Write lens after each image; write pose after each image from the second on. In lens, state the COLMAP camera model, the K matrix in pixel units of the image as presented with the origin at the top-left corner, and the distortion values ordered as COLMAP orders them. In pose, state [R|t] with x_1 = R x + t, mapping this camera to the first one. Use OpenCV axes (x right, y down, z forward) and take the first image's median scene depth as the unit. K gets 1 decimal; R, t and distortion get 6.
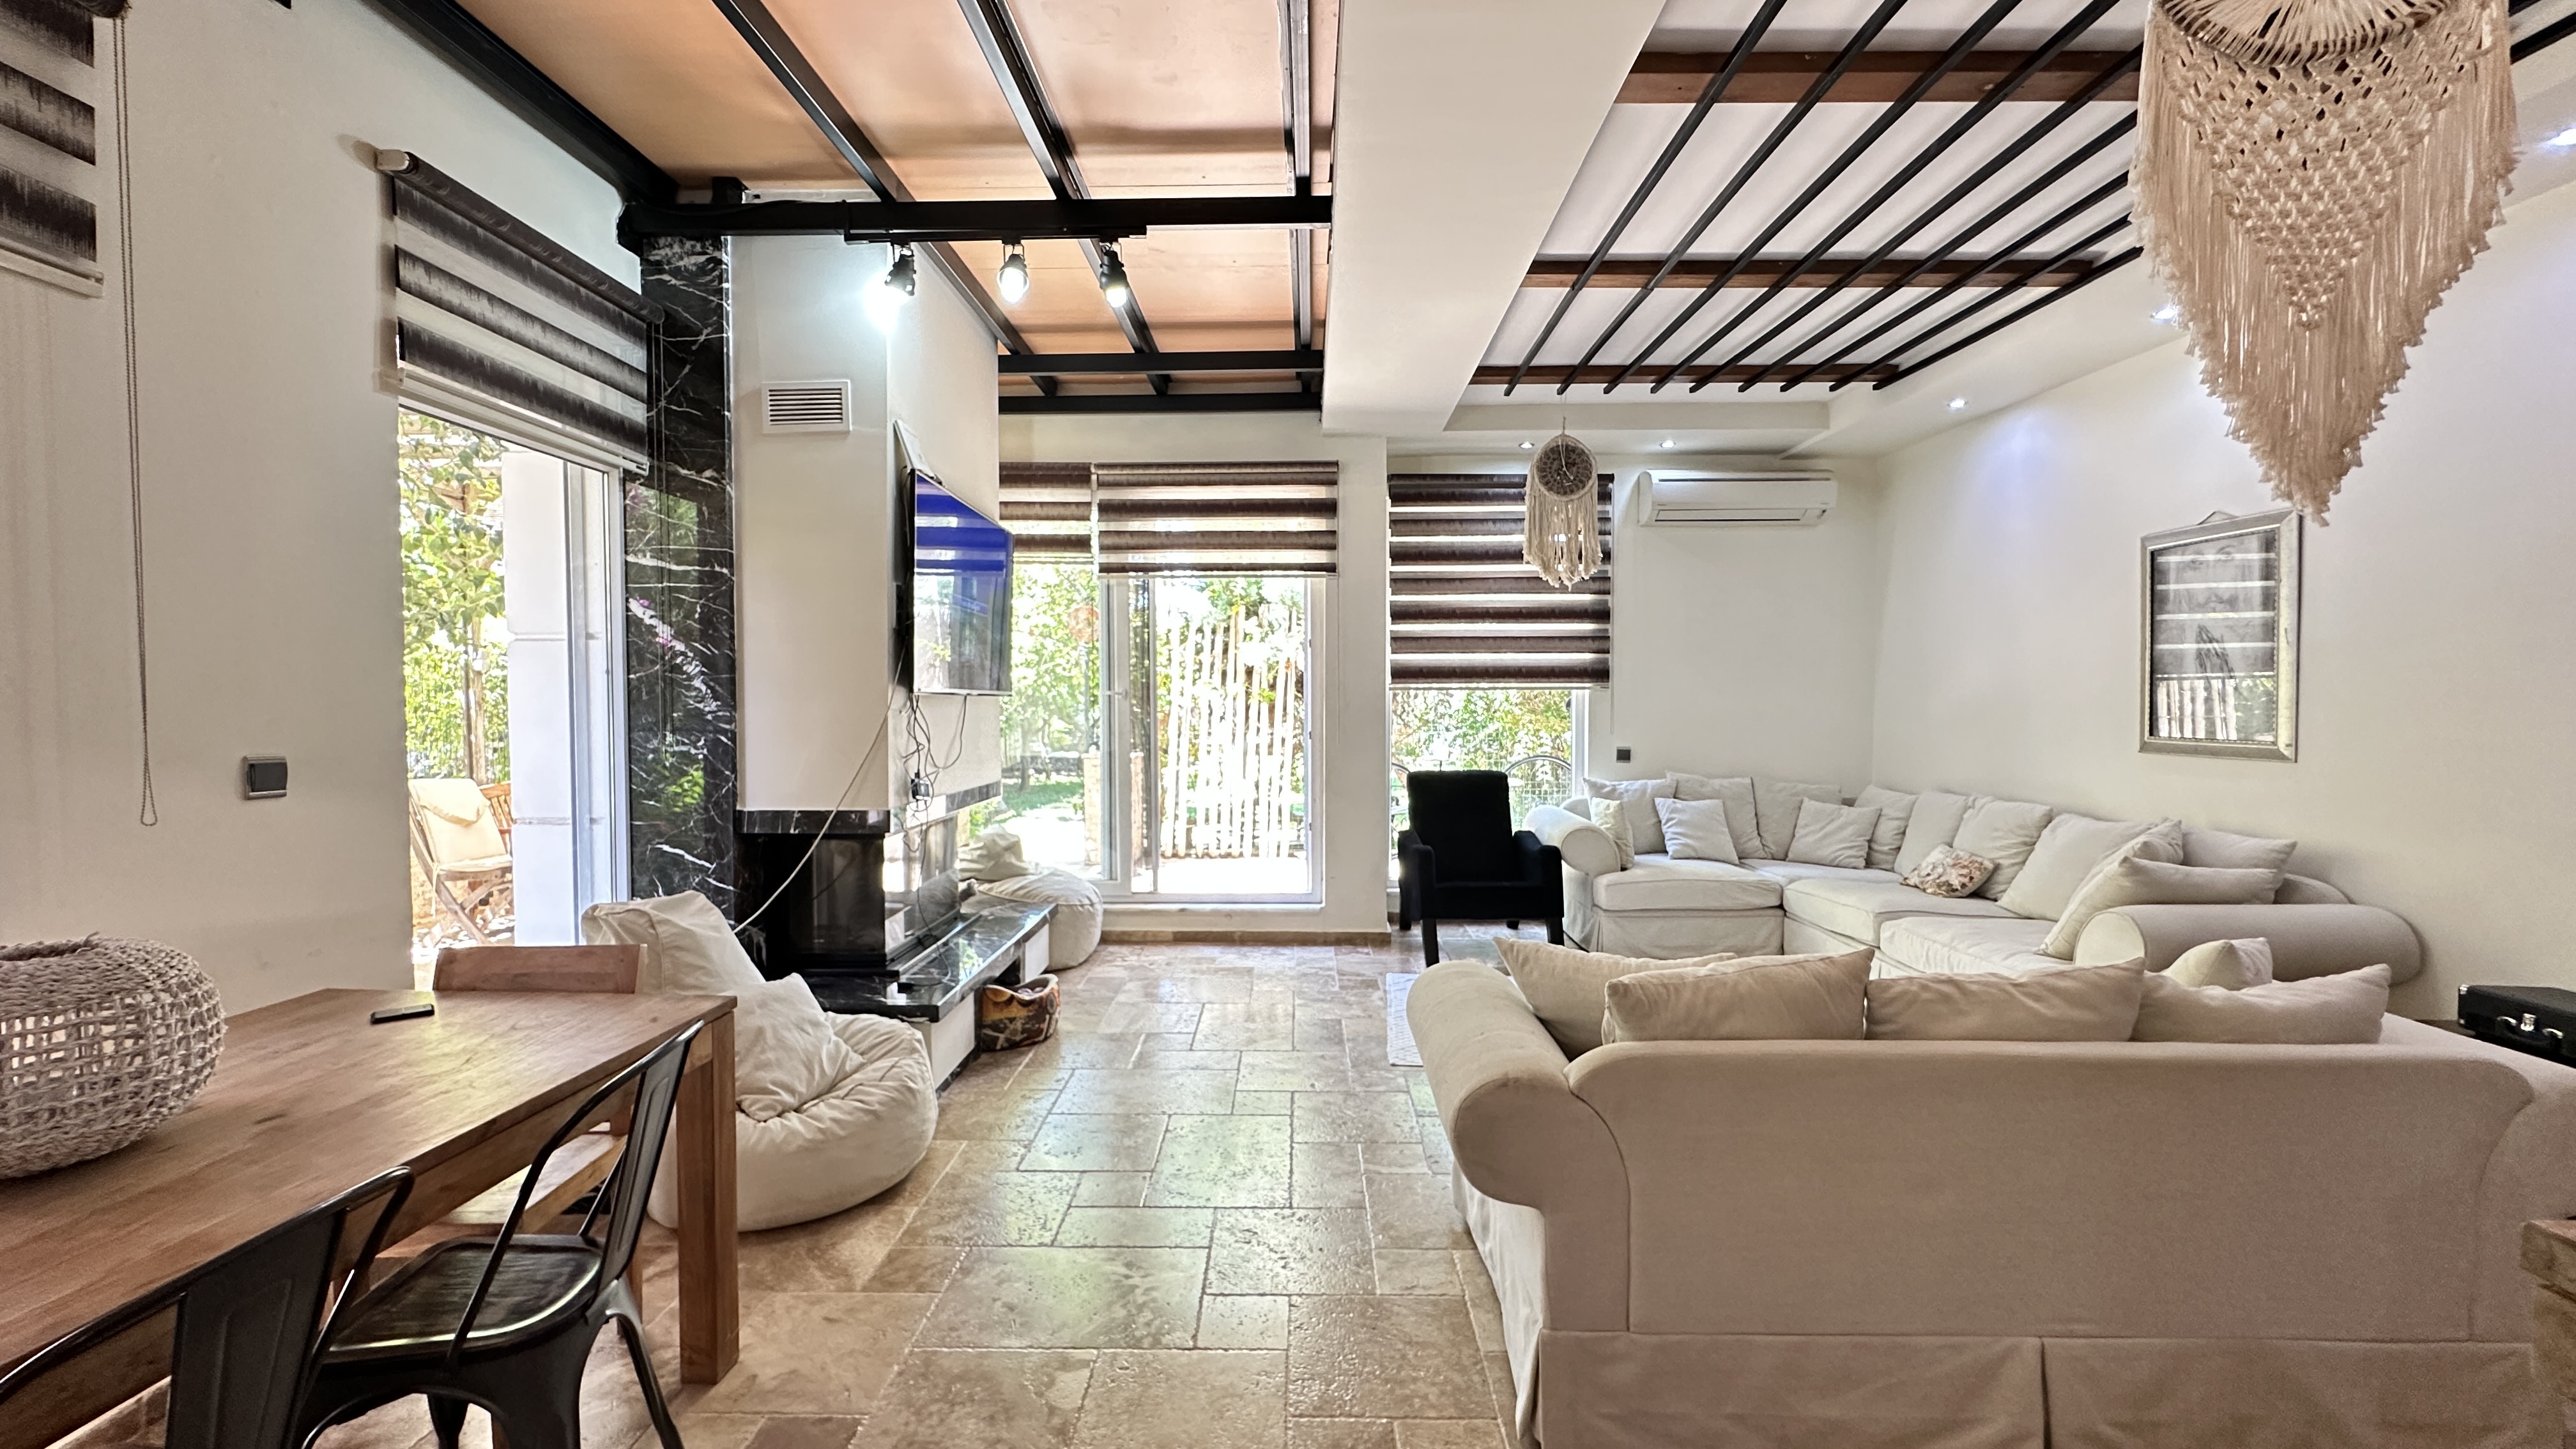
lens RADIAL K [[1031.1, 0, 1281.7], [0, 1031.1, 726.9], [0, 0, 1]] dist [-0.005210, 0.001384]
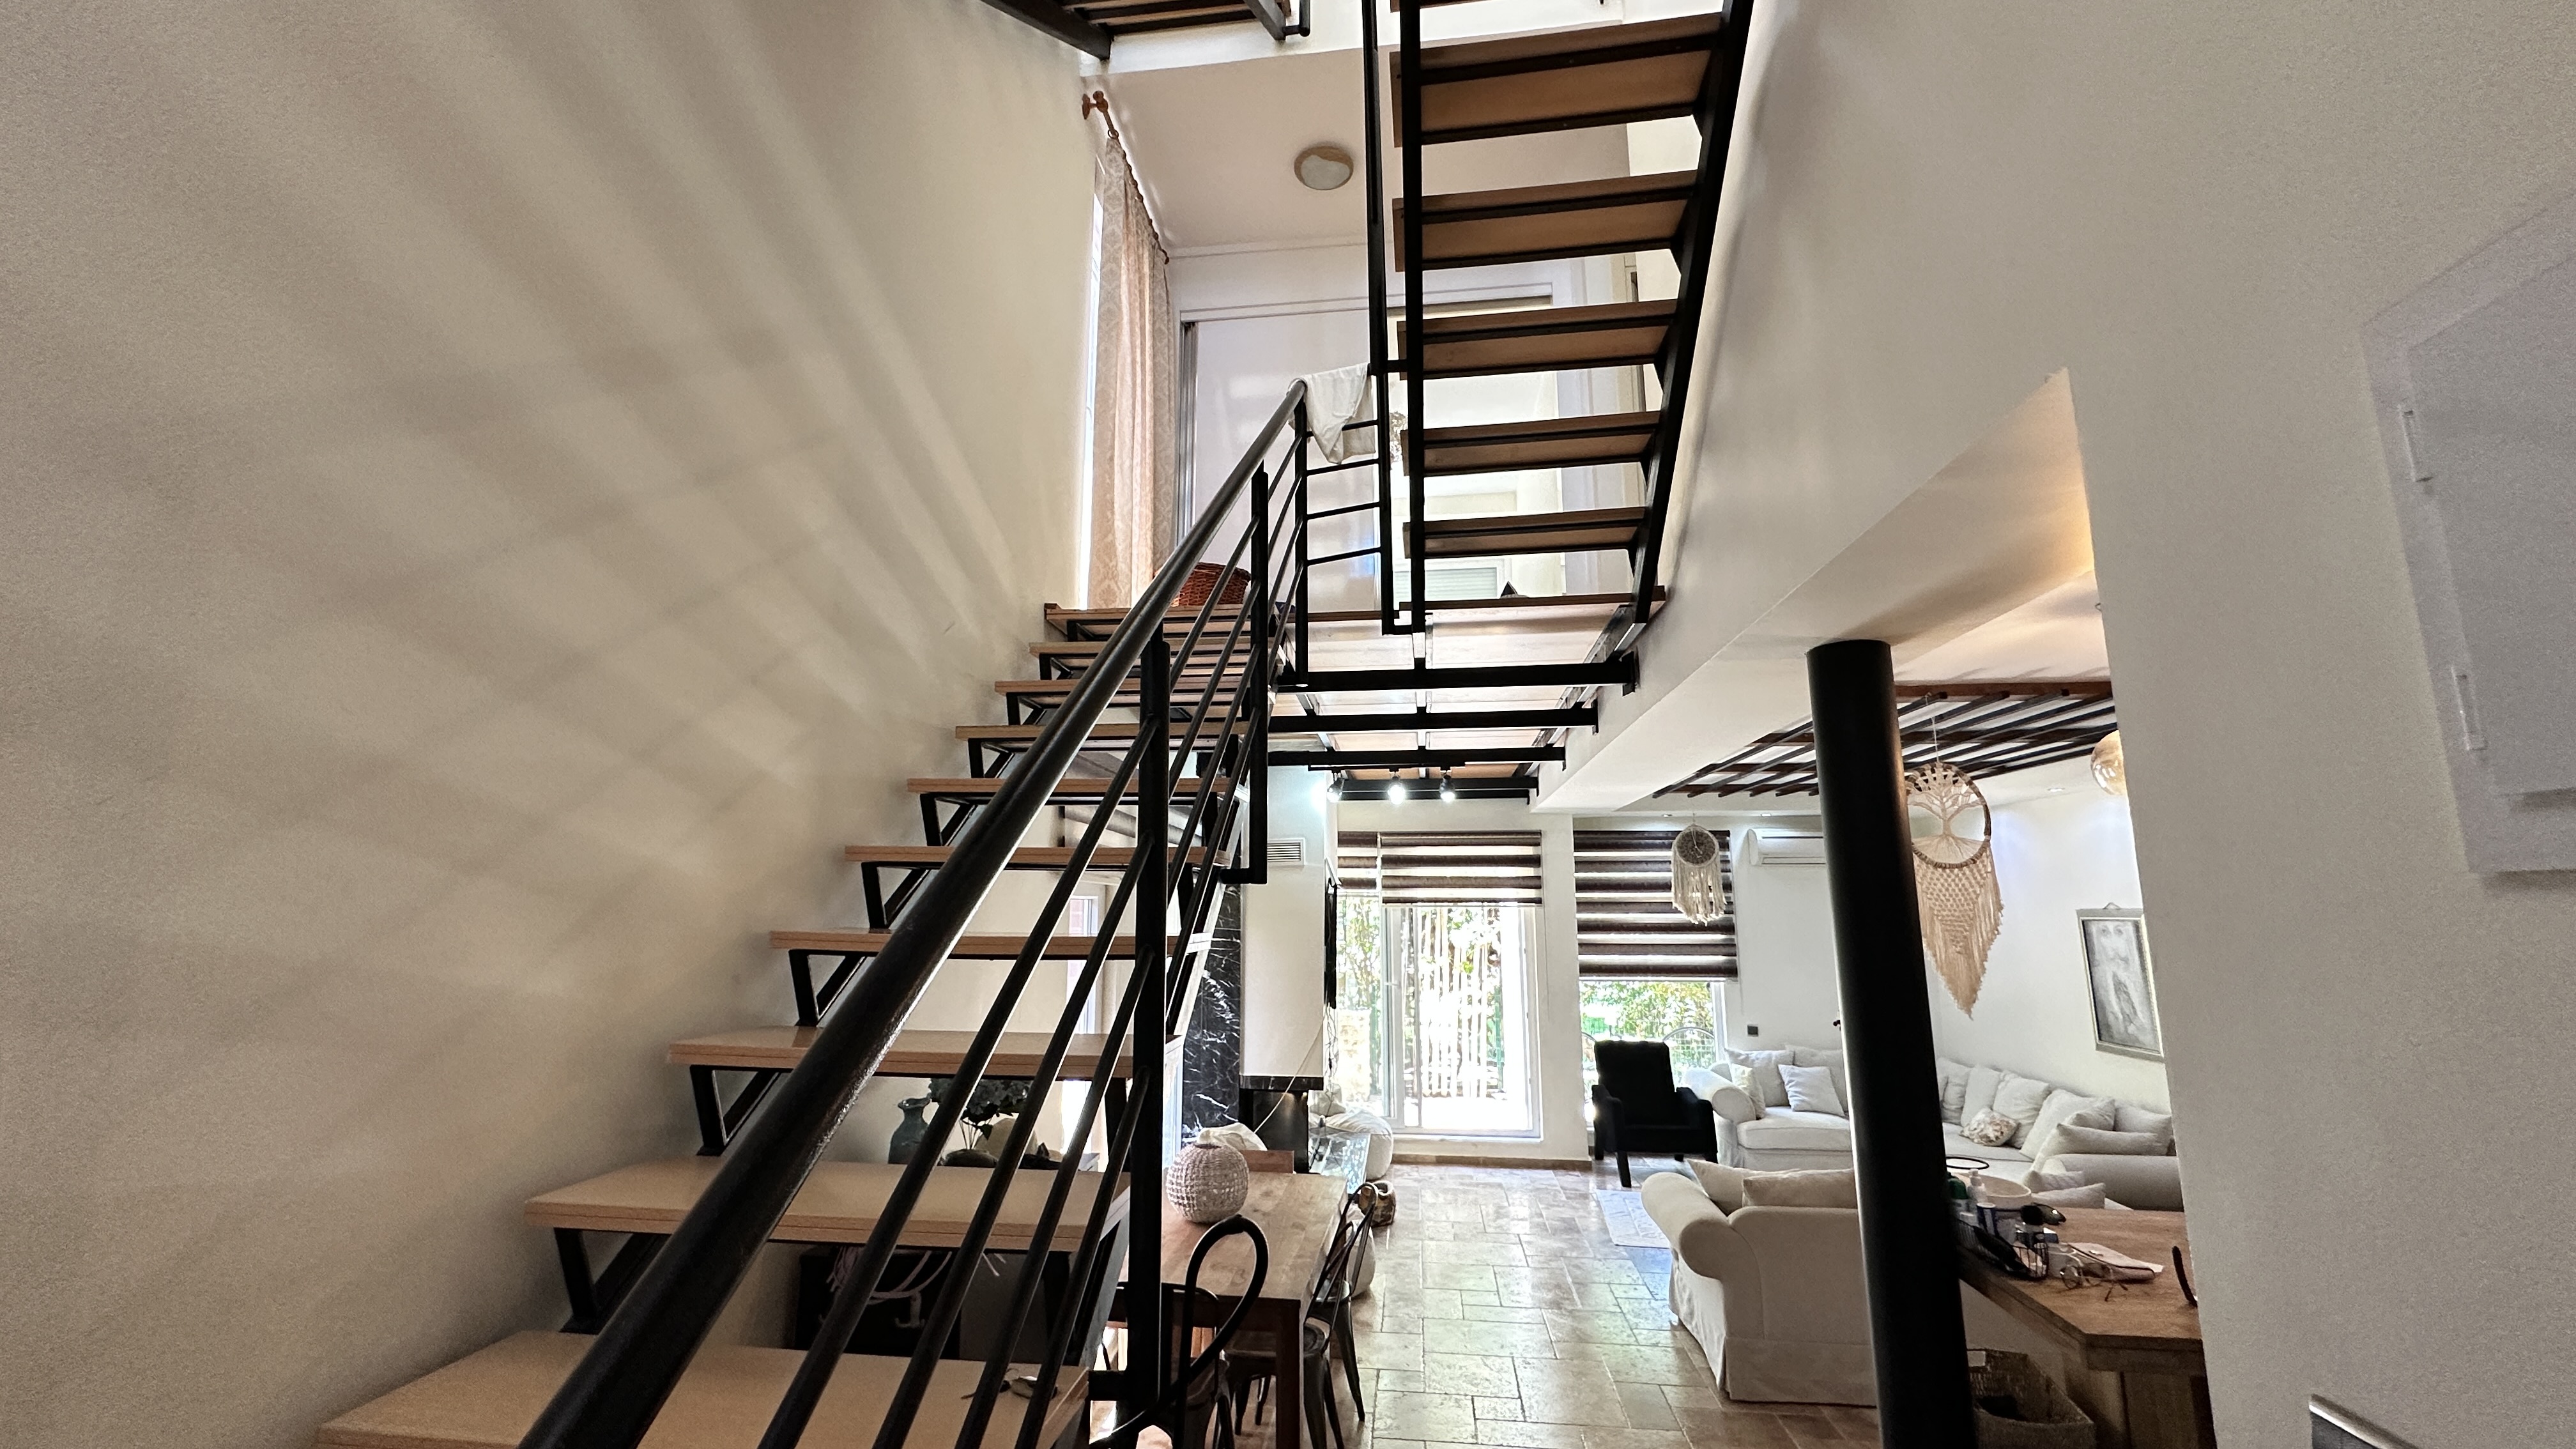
lens RADIAL K [[1031.1, 0, 1281.5], [0, 1031.1, 728.1], [0, 0, 1]] dist [-0.005210, 0.001384]
pose [[0.993978, -0.013686, -0.108726, -0.160106], [-0.008591, 0.979384, -0.201823, -0.096612], [0.109247, 0.201541, 0.973369, -0.560242]]
